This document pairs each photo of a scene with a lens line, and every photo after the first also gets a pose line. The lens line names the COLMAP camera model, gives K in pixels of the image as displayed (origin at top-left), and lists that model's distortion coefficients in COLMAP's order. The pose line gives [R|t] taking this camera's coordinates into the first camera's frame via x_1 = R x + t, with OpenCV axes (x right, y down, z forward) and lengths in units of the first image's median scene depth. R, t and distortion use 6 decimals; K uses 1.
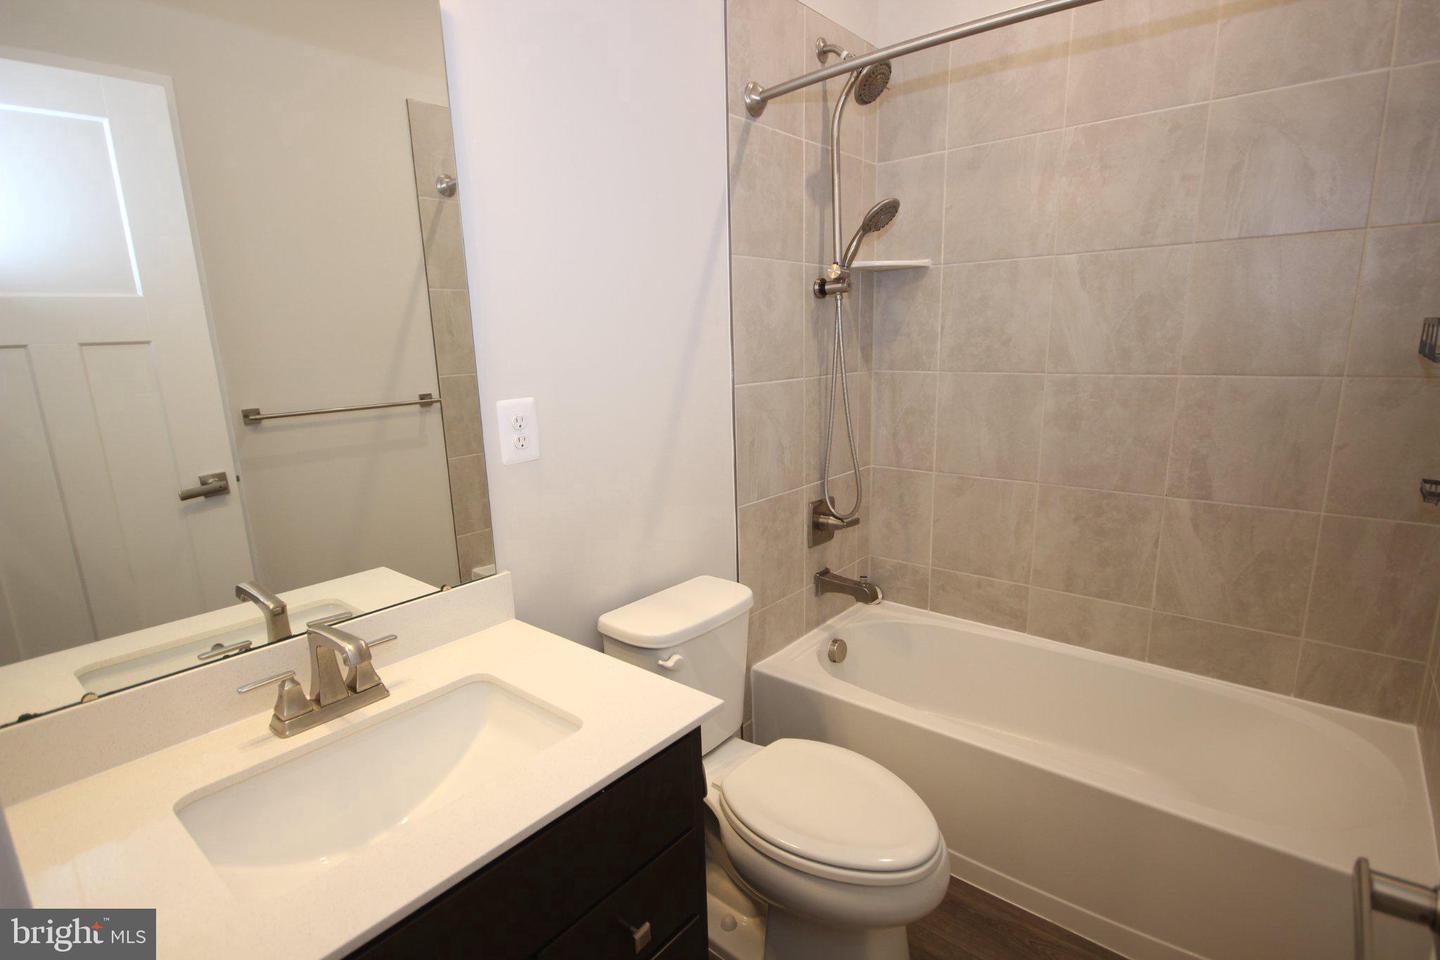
lens RADIAL K [[709.9, 0, 717.3], [0, 709.9, 480.8], [0, 0, 1]] dist [-0.003905, 0.002164]
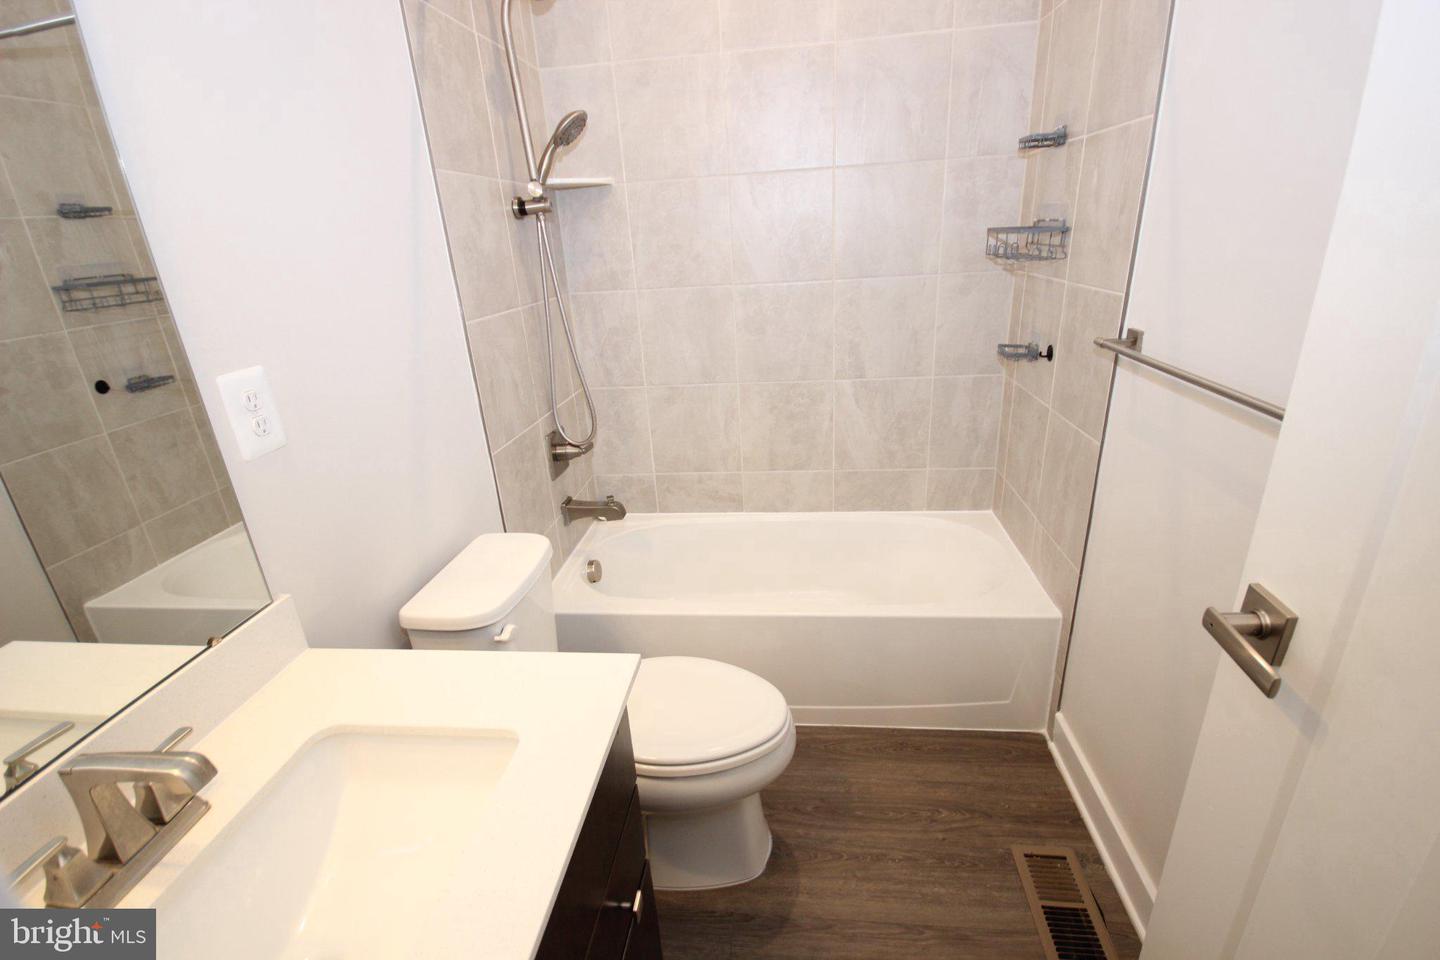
lens RADIAL K [[665.9, 0, 709.3], [0, 665.9, 484.6], [0, 0, 1]] dist [-0.002234, 0.001848]
pose [[0.836256, -0.216732, 0.503690, -0.171534], [0.146916, 0.973548, 0.174989, -0.033870], [-0.528292, -0.072335, 0.845976, 0.101369]]
